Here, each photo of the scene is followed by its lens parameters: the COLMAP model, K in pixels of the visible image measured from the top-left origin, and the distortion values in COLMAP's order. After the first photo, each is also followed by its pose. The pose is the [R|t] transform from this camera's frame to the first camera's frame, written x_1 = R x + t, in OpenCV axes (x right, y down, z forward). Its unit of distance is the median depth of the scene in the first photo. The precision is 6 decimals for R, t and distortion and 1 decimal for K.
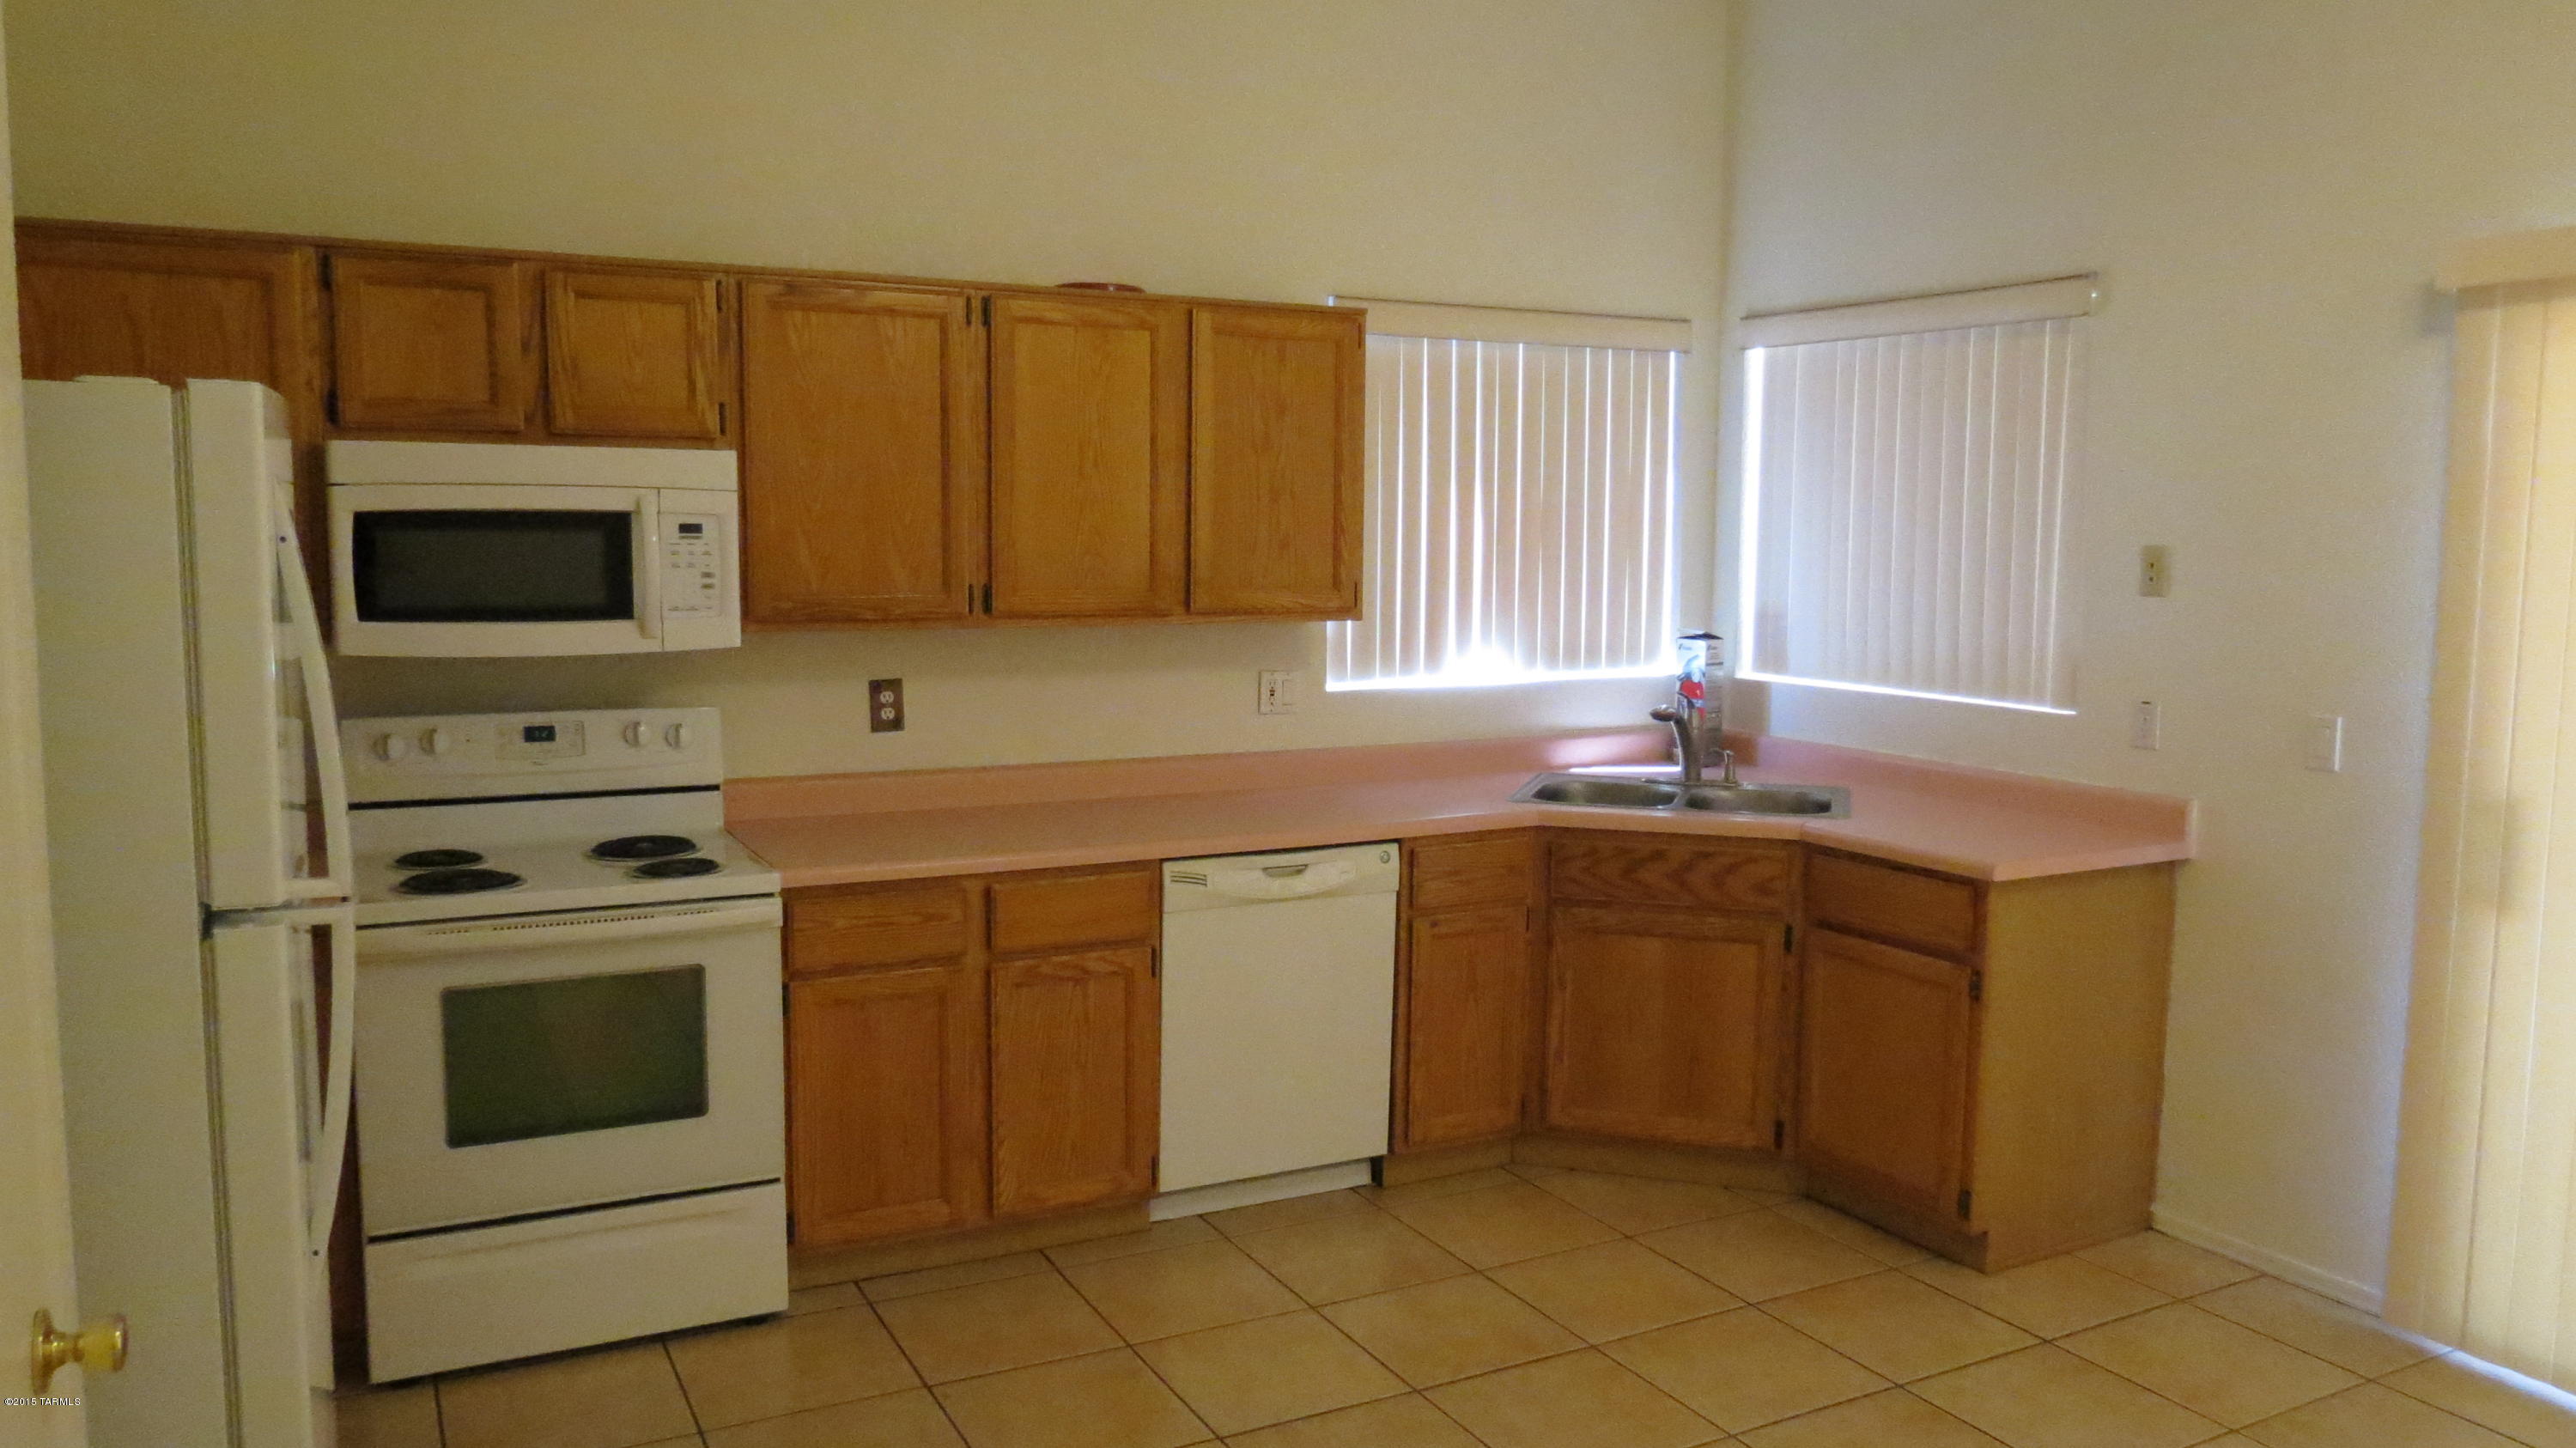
lens RADIAL K [[1845.7, 0, 1288.0], [0, 1845.7, 724.0], [0, 0, 1]] dist [-0.003607, -0.002789]
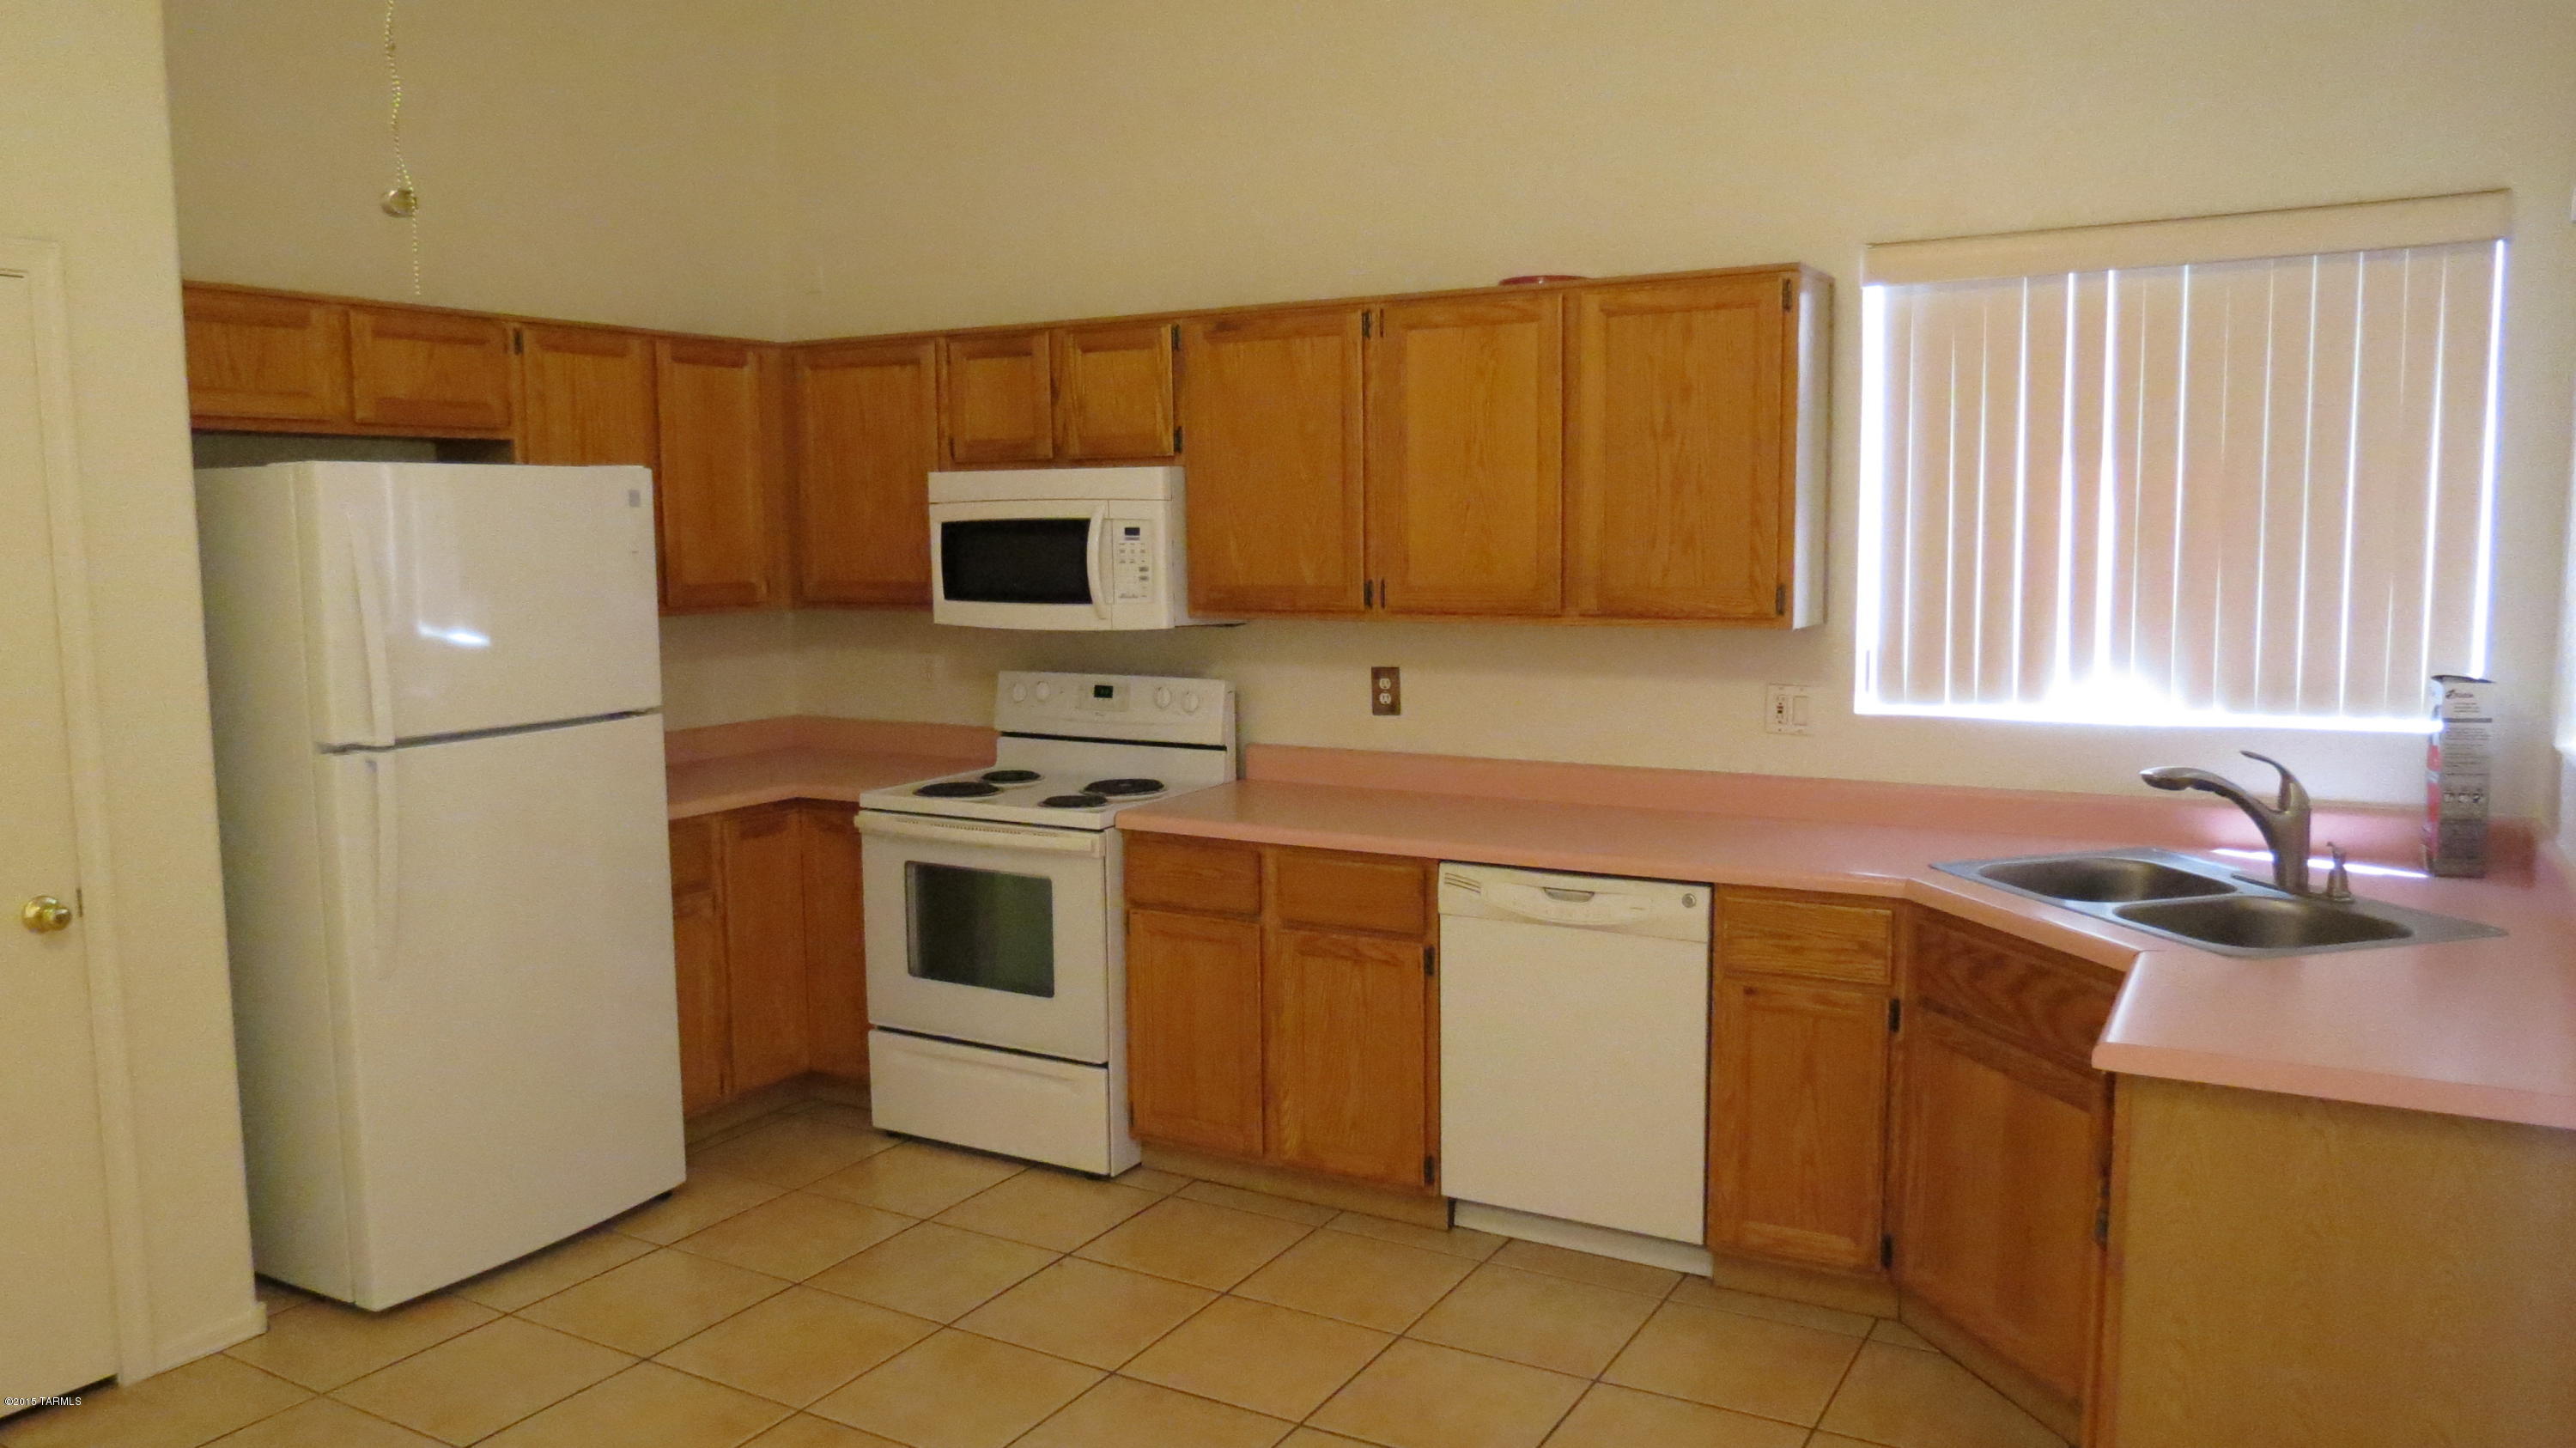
lens RADIAL K [[1845.7, 0, 1288.0], [0, 1845.7, 724.0], [0, 0, 1]] dist [-0.003607, -0.002789]
pose [[0.542021, 0.078480, -0.836692, 0.709538], [-0.075334, 0.996159, 0.044635, -0.037298], [0.836981, 0.038838, 0.545851, 0.385410]]
